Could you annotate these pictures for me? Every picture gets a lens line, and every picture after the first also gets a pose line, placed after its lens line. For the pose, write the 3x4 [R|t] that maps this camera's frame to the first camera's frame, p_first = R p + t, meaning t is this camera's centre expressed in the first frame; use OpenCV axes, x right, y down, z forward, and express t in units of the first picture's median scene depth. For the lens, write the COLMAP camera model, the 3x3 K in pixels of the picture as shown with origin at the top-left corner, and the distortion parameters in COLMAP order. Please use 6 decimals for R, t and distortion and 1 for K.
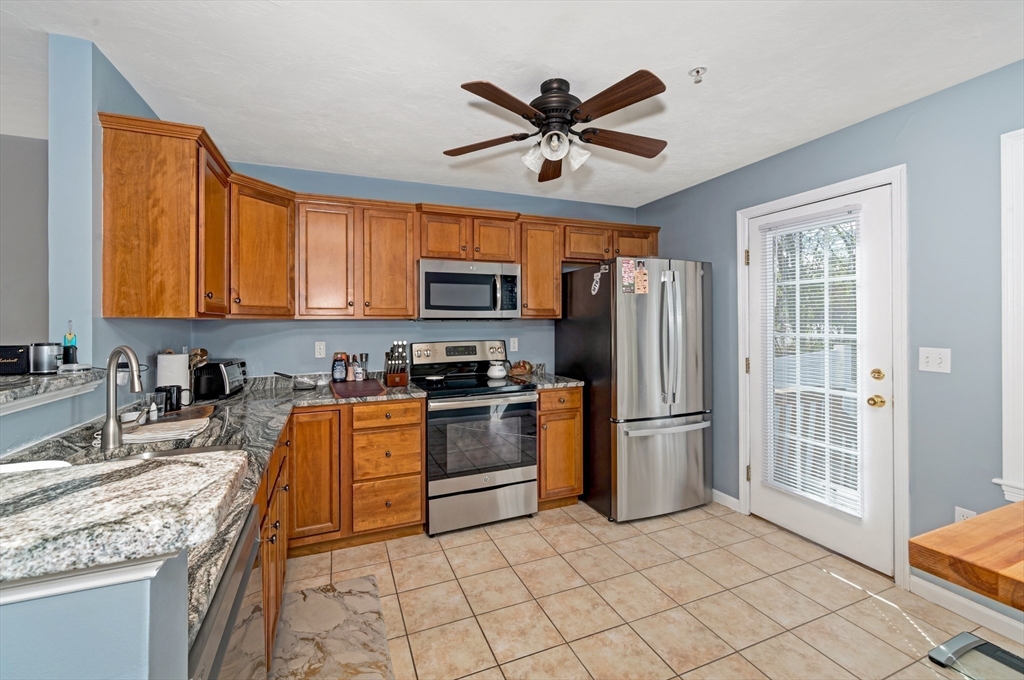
lens RADIAL K [[424.5, 0, 518.8], [0, 424.5, 320.4], [0, 0, 1]] dist [0.015791, -0.000126]
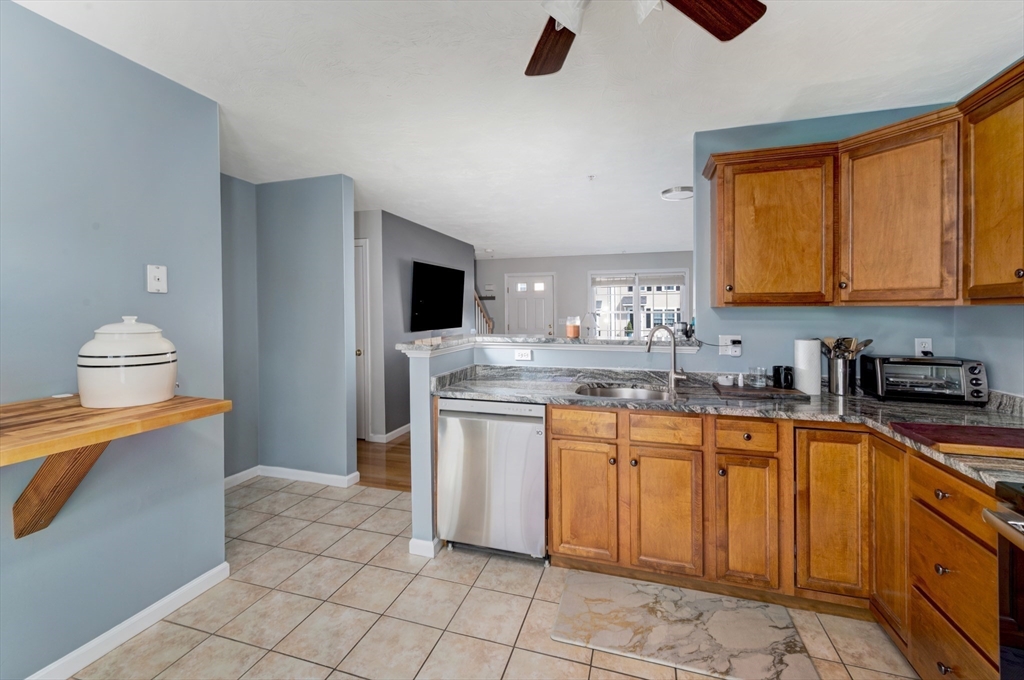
lens RADIAL K [[437.5, 0, 502.2], [0, 437.5, 316.1], [0, 0, 1]] dist [0.010777, -0.000375]
pose [[-0.664277, 0.015516, -0.747326, 0.386391], [0.009007, 0.999878, 0.012754, -0.000961], [0.747432, 0.001741, -0.664336, 0.854251]]
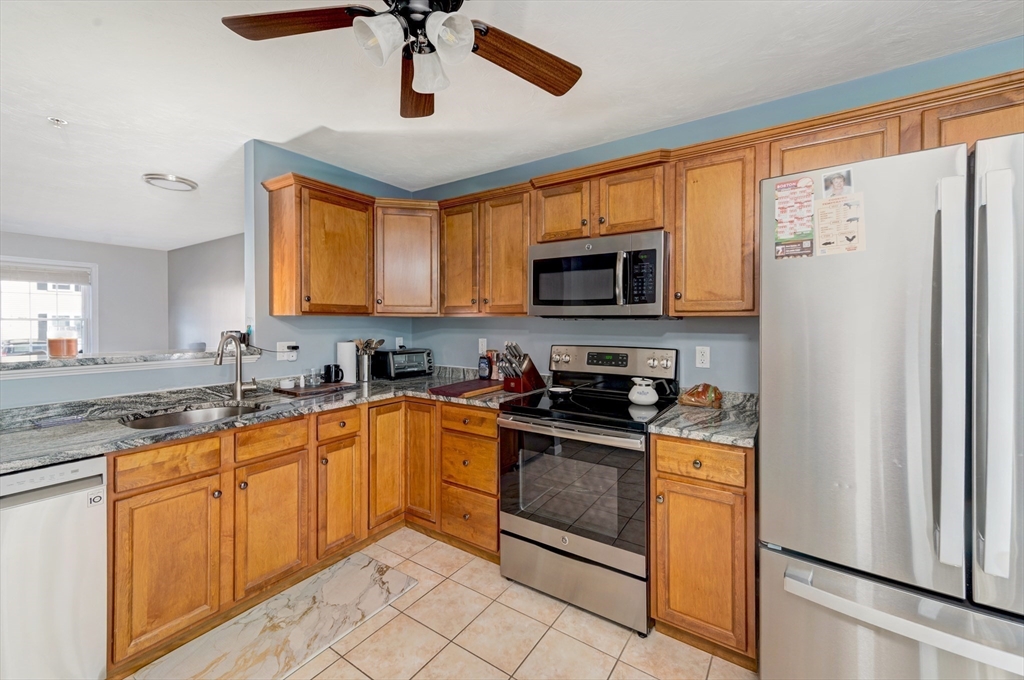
lens RADIAL K [[424.5, 0, 518.8], [0, 424.5, 320.4], [0, 0, 1]] dist [0.015791, -0.000126]
pose [[0.543481, 0.008768, -0.839376, 0.469350], [-0.003849, 0.999961, 0.007952, -0.002660], [0.839413, -0.001091, 0.543493, 0.530637]]
